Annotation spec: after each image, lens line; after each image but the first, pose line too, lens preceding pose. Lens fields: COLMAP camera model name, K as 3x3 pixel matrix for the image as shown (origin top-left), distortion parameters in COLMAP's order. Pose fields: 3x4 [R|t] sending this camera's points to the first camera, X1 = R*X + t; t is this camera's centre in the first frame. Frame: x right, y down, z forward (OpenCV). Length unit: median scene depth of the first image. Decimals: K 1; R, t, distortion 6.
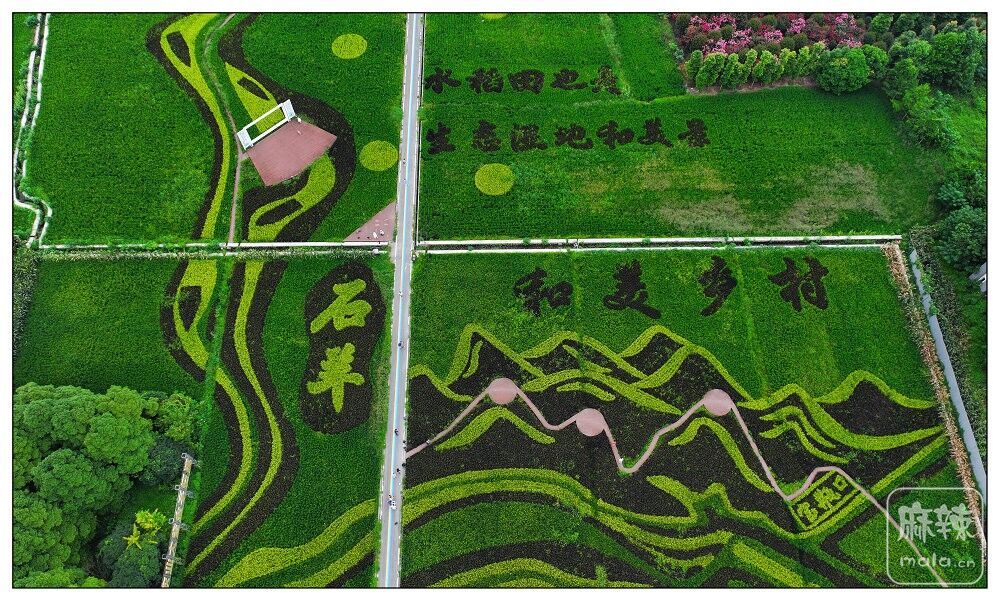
lens RADIAL K [[715.6, 0, 526.7], [0, 715.6, 301.7], [0, 0, 1]] dist [0.004393, -0.004114]
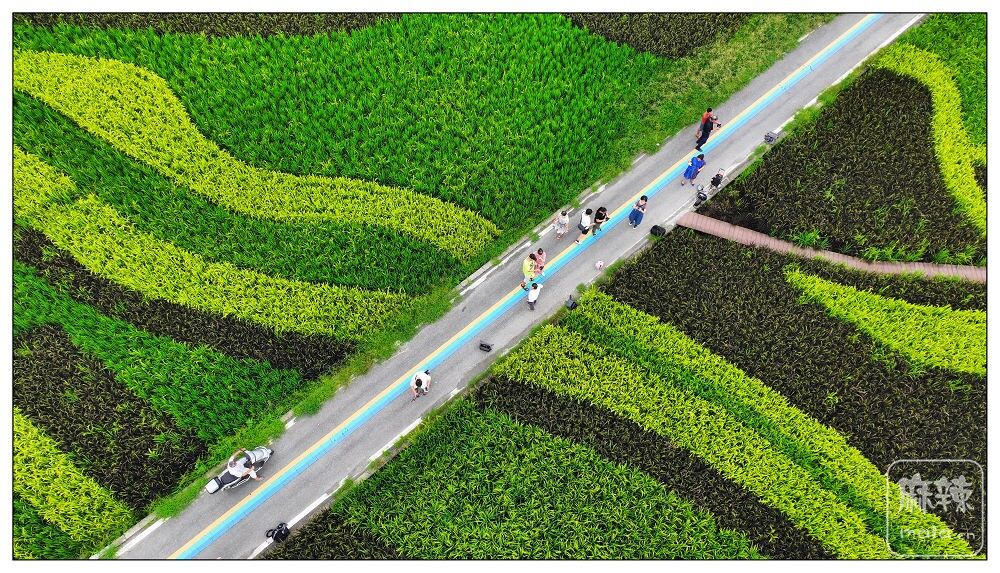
lens RADIAL K [[681.8, 0, 503.5], [0, 681.8, 286.8], [0, 0, 1]] dist [-0.002831, 0.015795]
pose [[0.625280, 0.699141, -0.346737, -0.093853], [-0.693444, 0.701573, 0.164105, 0.215248], [0.357994, 0.137831, 0.923495, 0.667013]]
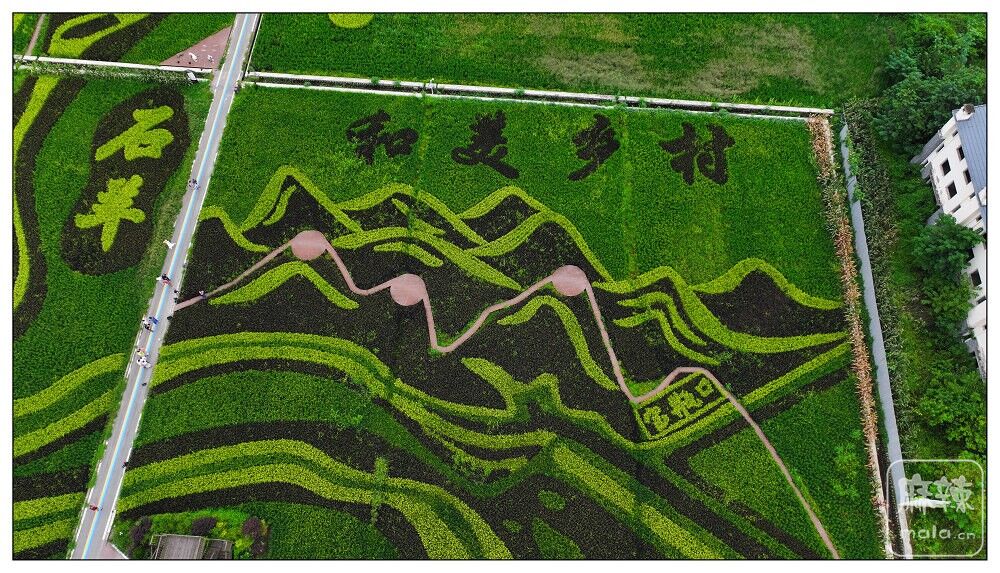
lens RADIAL K [[681.8, 0, 503.5], [0, 681.8, 286.8], [0, 0, 1]] dist [-0.002831, 0.015795]
pose [[0.995579, 0.083949, -0.042134, 0.212926], [-0.082246, 0.995783, 0.040644, 0.115632], [0.045368, -0.036999, 0.998285, 0.214687]]
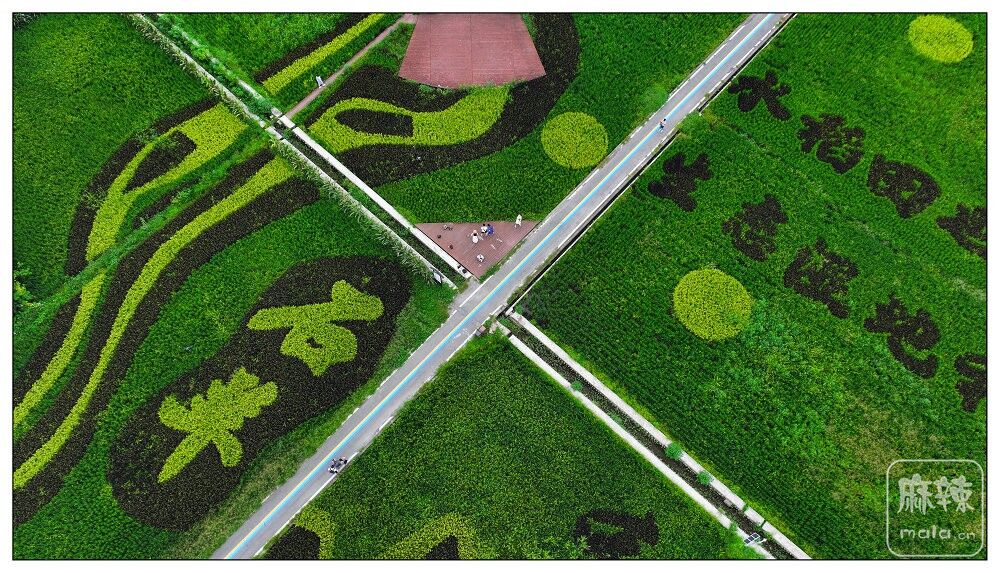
lens RADIAL K [[681.8, 0, 503.5], [0, 681.8, 286.8], [0, 0, 1]] dist [-0.002831, 0.015795]
pose [[0.720040, 0.626291, -0.298835, -0.015893], [-0.617170, 0.774841, 0.136828, -0.170788], [0.317243, 0.085911, 0.944445, 0.542324]]
